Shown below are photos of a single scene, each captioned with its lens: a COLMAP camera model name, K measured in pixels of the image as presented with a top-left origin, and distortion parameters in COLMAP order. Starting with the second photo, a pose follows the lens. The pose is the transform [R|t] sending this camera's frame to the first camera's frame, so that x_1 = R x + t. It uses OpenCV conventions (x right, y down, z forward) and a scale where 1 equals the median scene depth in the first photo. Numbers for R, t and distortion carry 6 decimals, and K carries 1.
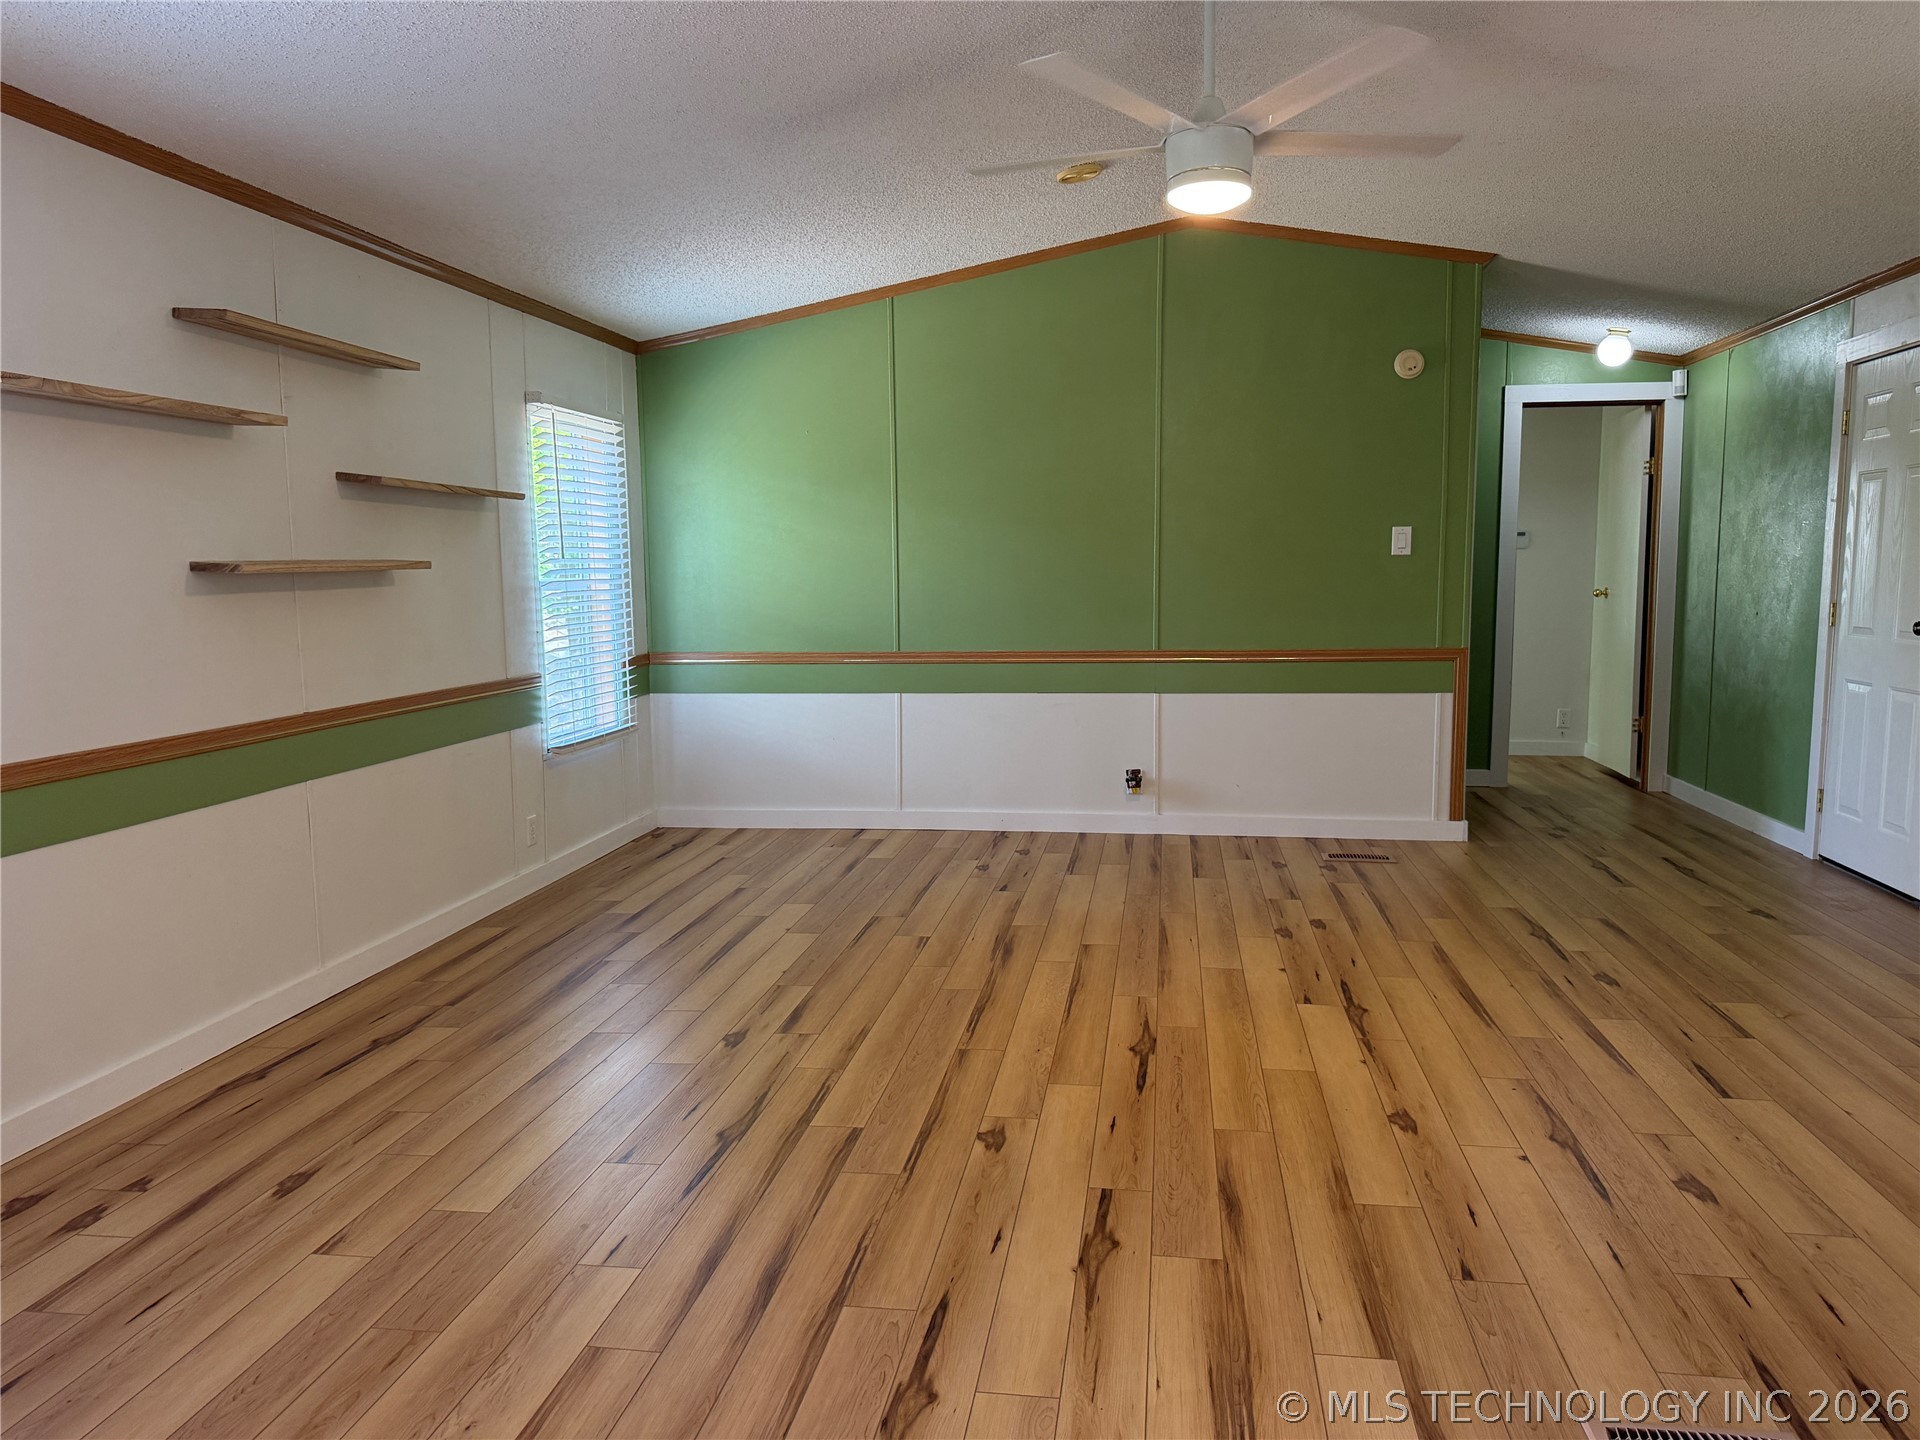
lens RADIAL K [[1344.5, 0, 954.4], [0, 1344.5, 726.9], [0, 0, 1]] dist [0.124390, -0.193160]
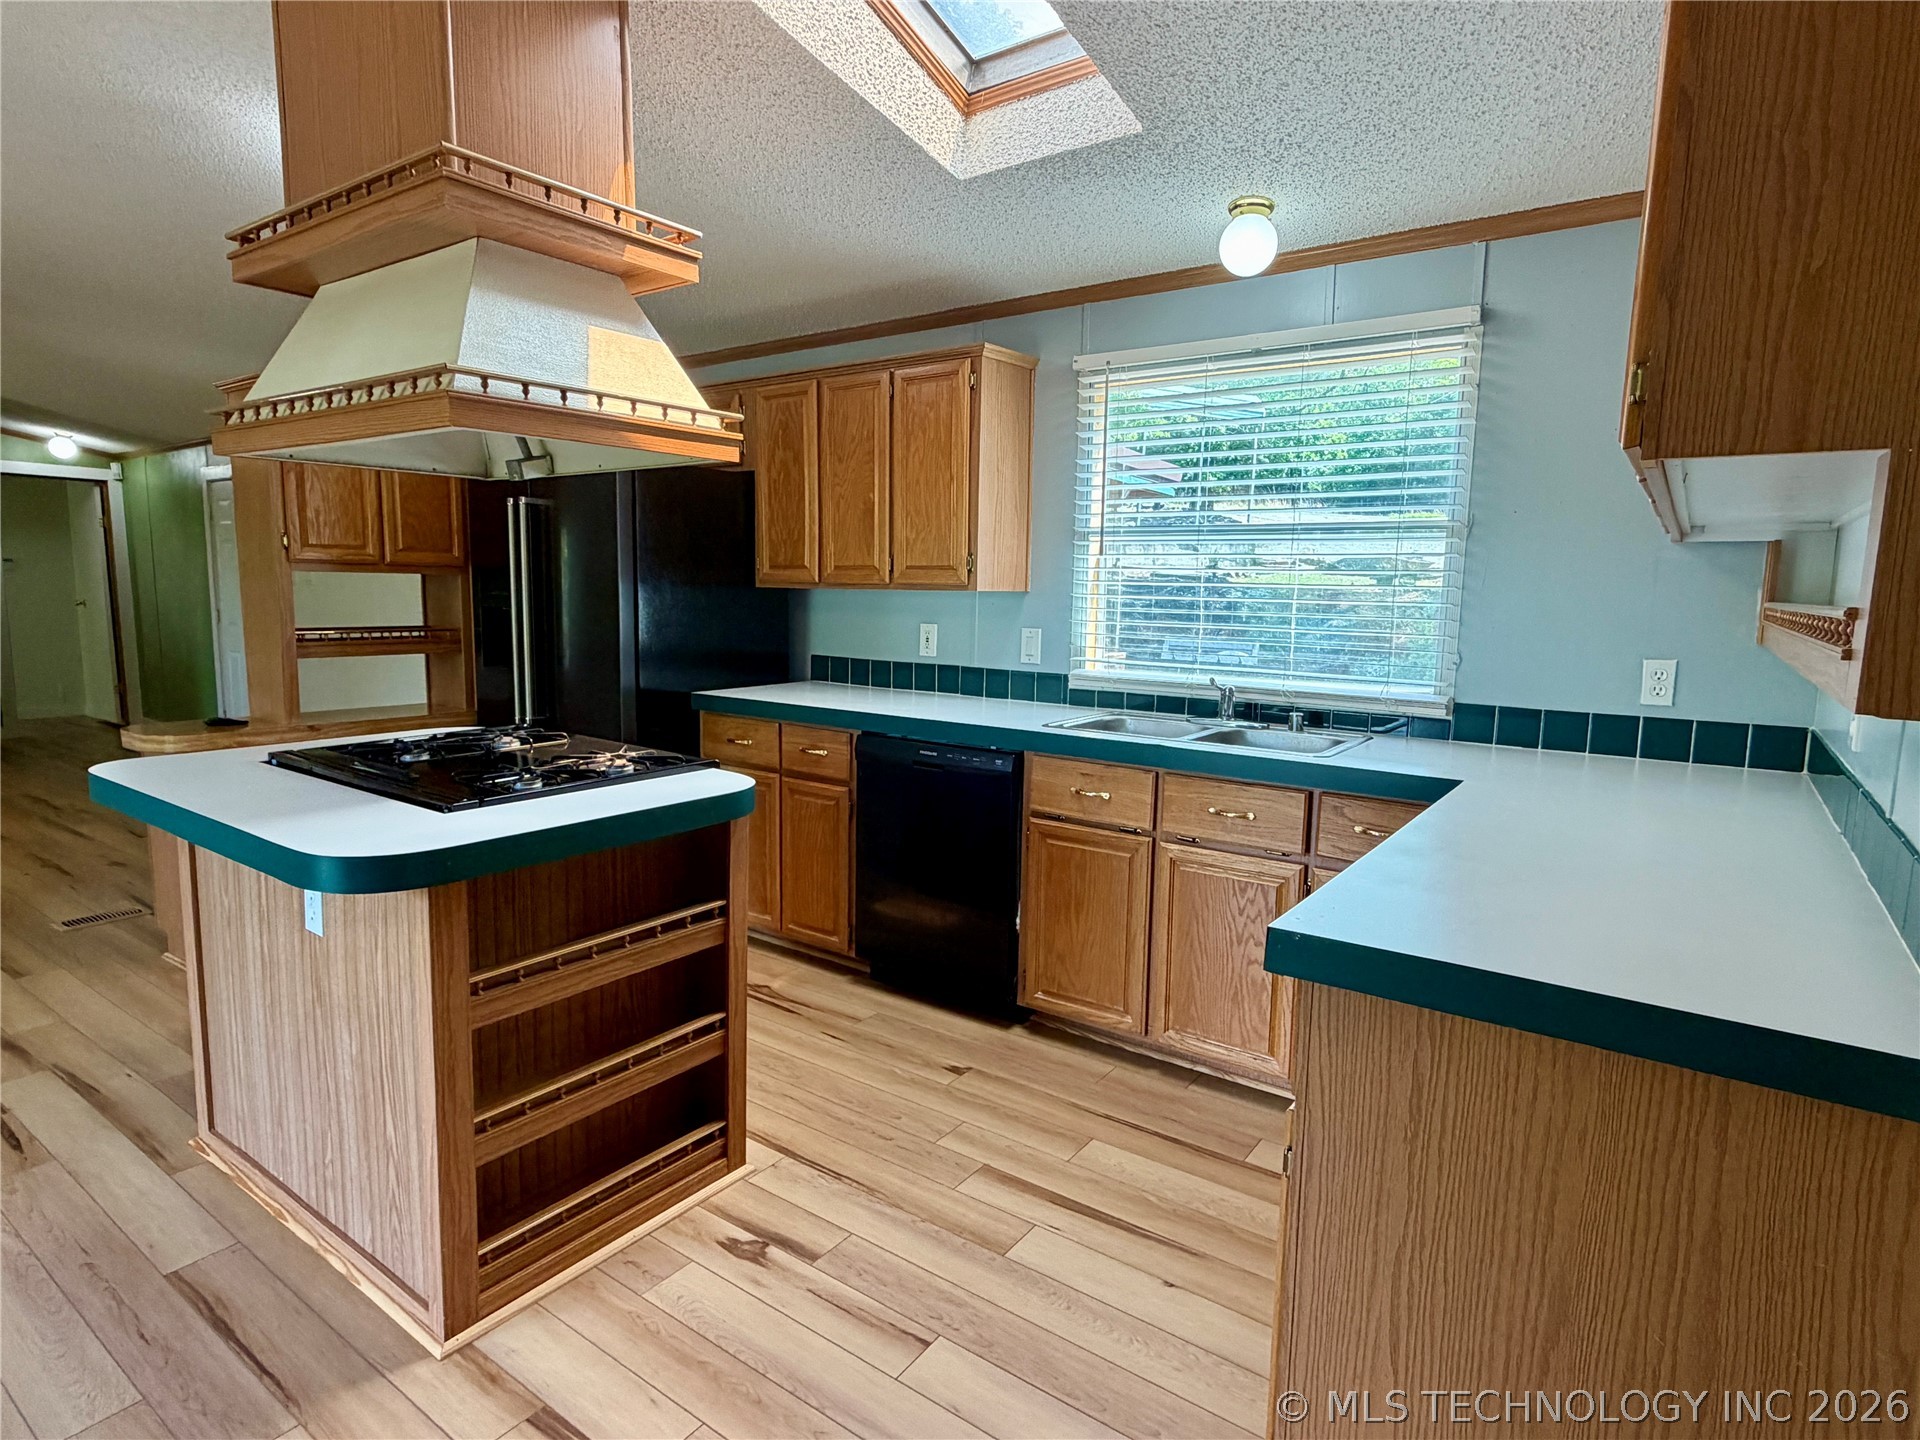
lens RADIAL K [[1032.9, 0, 957.3], [0, 1032.9, 723.6], [0, 0, 1]] dist [0.001803, 0.002155]
pose [[0.446040, -0.105403, 0.888785, -0.253524], [0.088017, 0.993393, 0.073637, 0.068664], [-0.890675, 0.045383, 0.452370, -0.759948]]
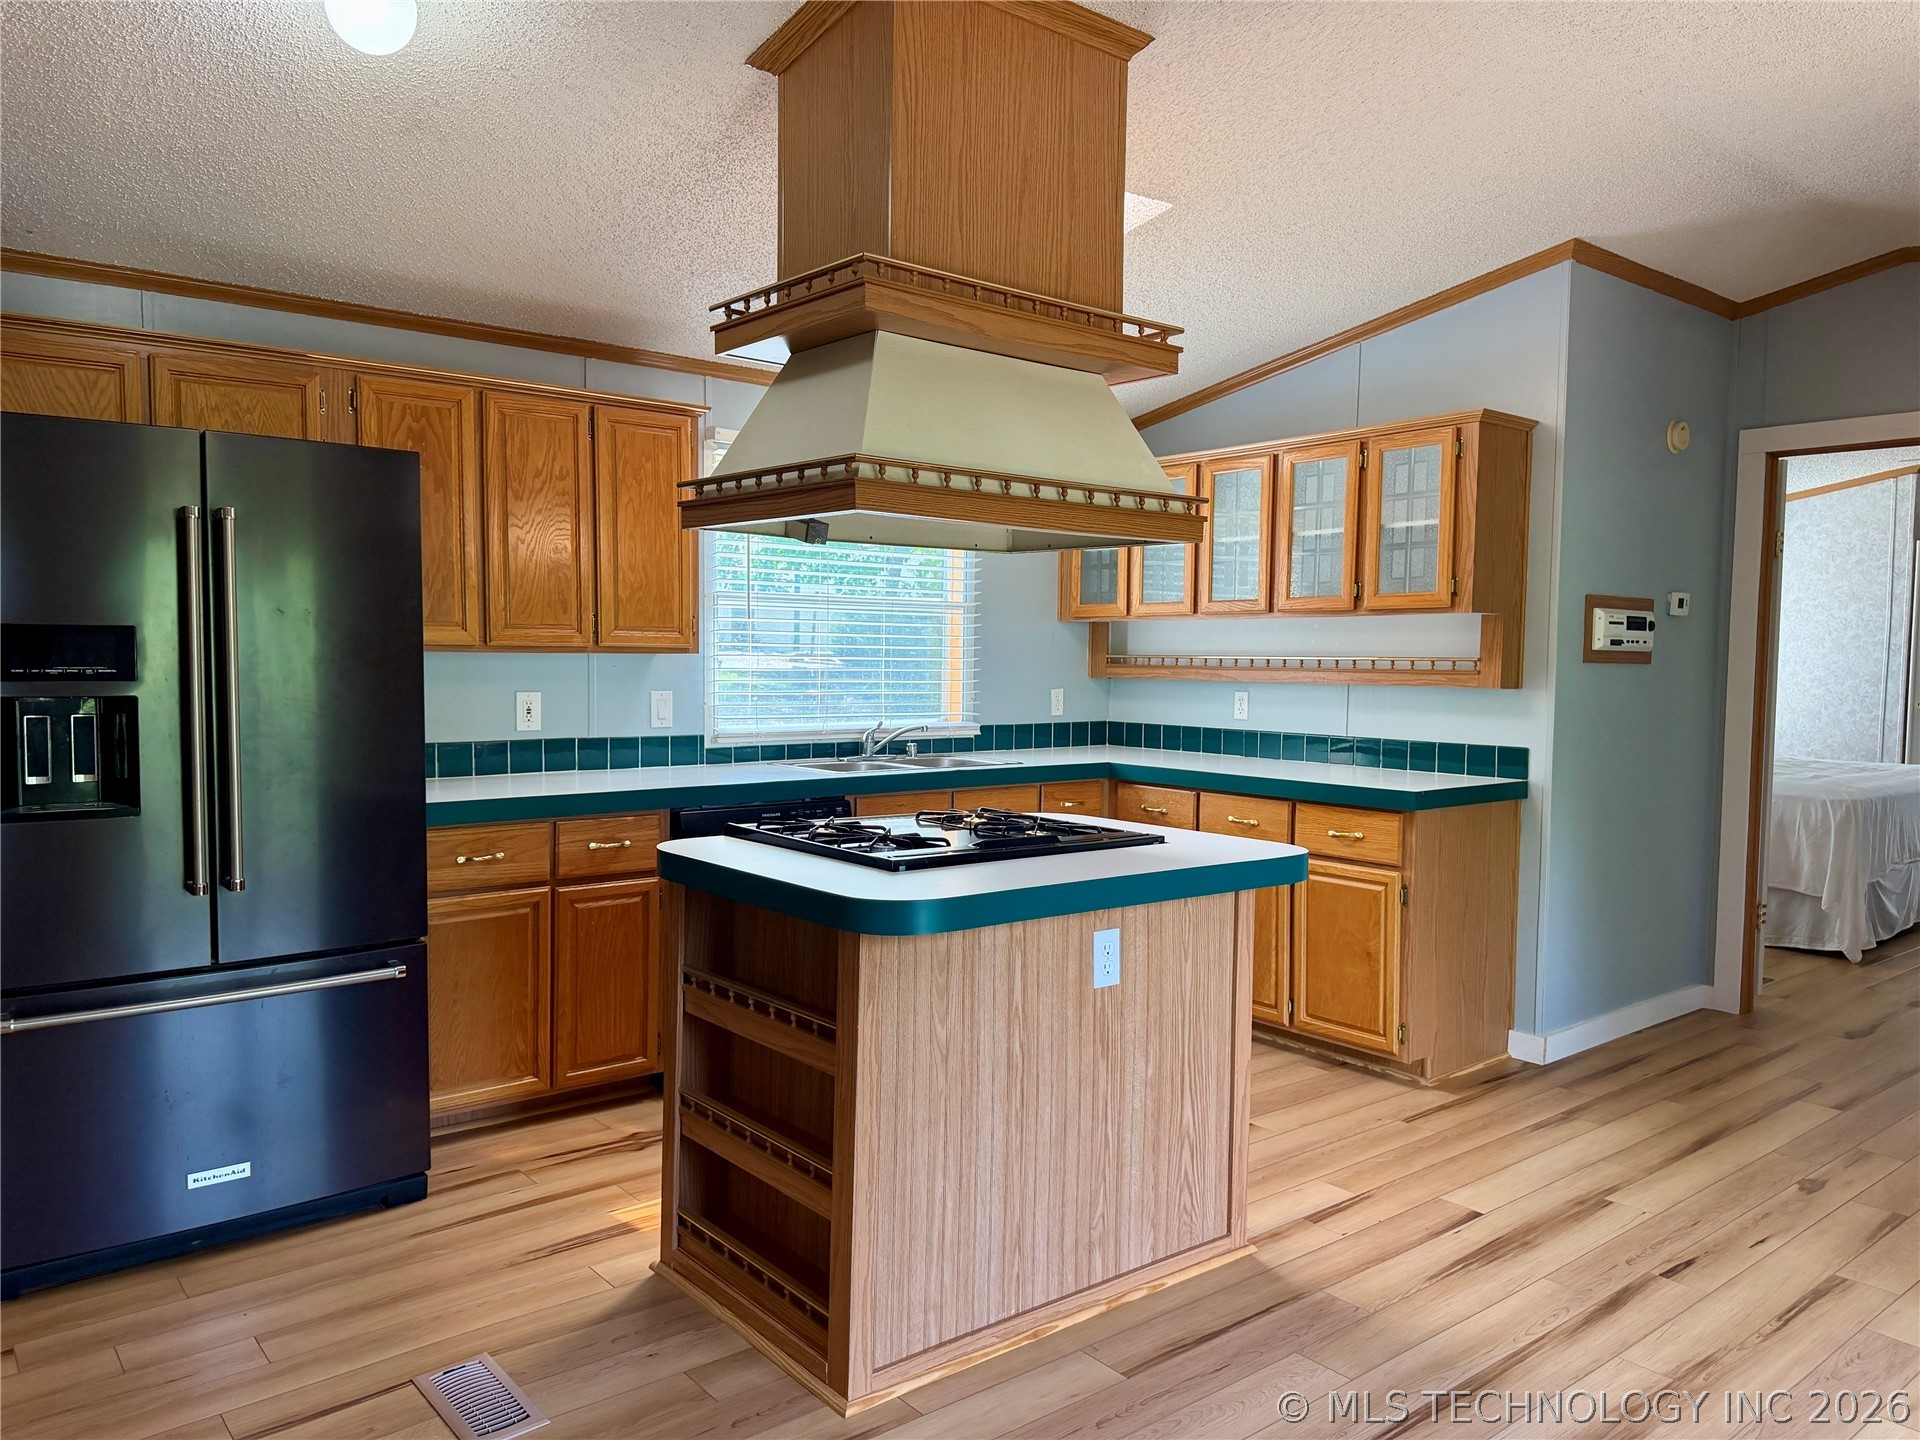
lens RADIAL K [[1344.5, 0, 954.4], [0, 1344.5, 726.9], [0, 0, 1]] dist [0.124390, -0.193160]
pose [[-0.745448, -0.040086, 0.665358, -0.364020], [0.071563, 0.987608, 0.139679, -0.063121], [-0.662711, 0.151738, -0.733341, 0.344889]]
